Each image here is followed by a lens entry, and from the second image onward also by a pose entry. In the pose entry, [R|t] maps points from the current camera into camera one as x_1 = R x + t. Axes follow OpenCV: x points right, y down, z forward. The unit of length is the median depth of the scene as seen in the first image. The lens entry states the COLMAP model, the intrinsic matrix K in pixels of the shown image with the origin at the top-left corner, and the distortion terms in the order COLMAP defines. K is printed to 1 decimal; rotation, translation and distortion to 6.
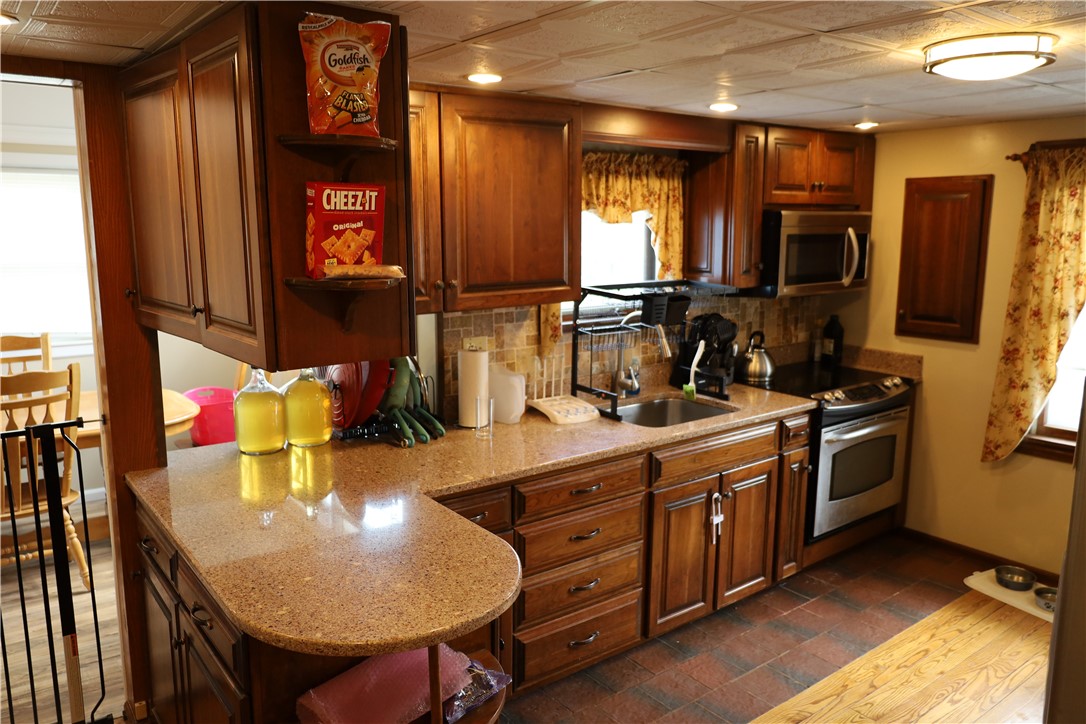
lens RADIAL K [[817.3, 0, 548.8], [0, 817.3, 357.8], [0, 0, 1]] dist [-0.004800, -0.003221]
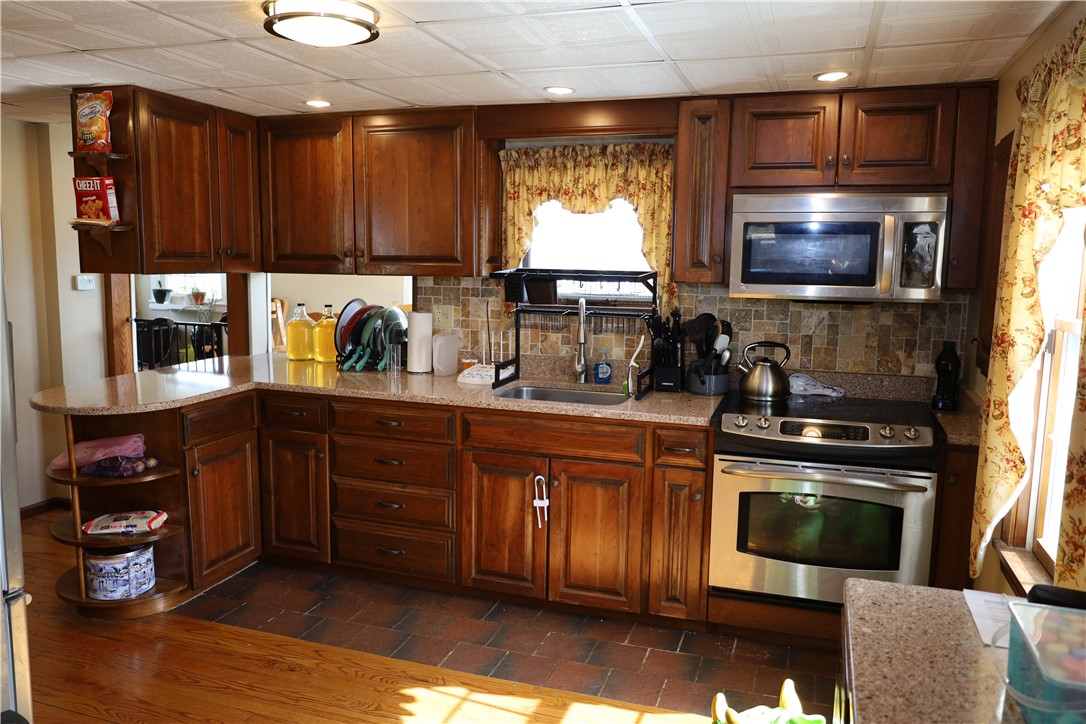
lens RADIAL K [[817.3, 0, 544.7], [0, 817.3, 362.6], [0, 0, 1]] dist [-0.004800, -0.003221]
pose [[0.549012, 0.118198, -0.827414, 1.034488], [-0.155434, 0.987120, 0.037877, -0.009447], [0.821234, 0.107814, 0.560313, 0.437948]]
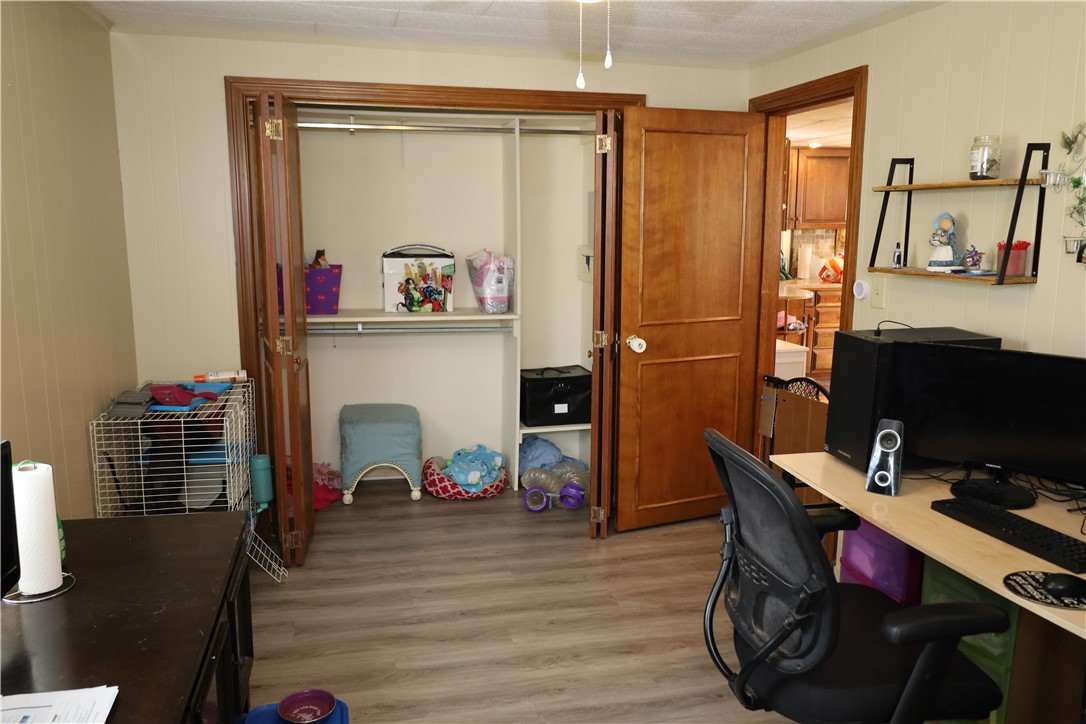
lens RADIAL K [[817.3, 0, 544.6], [0, 817.3, 360.7], [0, 0, 1]] dist [-0.004800, -0.003221]
pose [[0.912734, 0.067682, -0.402909, 0.203450], [-0.068547, 0.997572, 0.012293, 0.348138], [0.402763, 0.016398, 0.915157, -1.554323]]
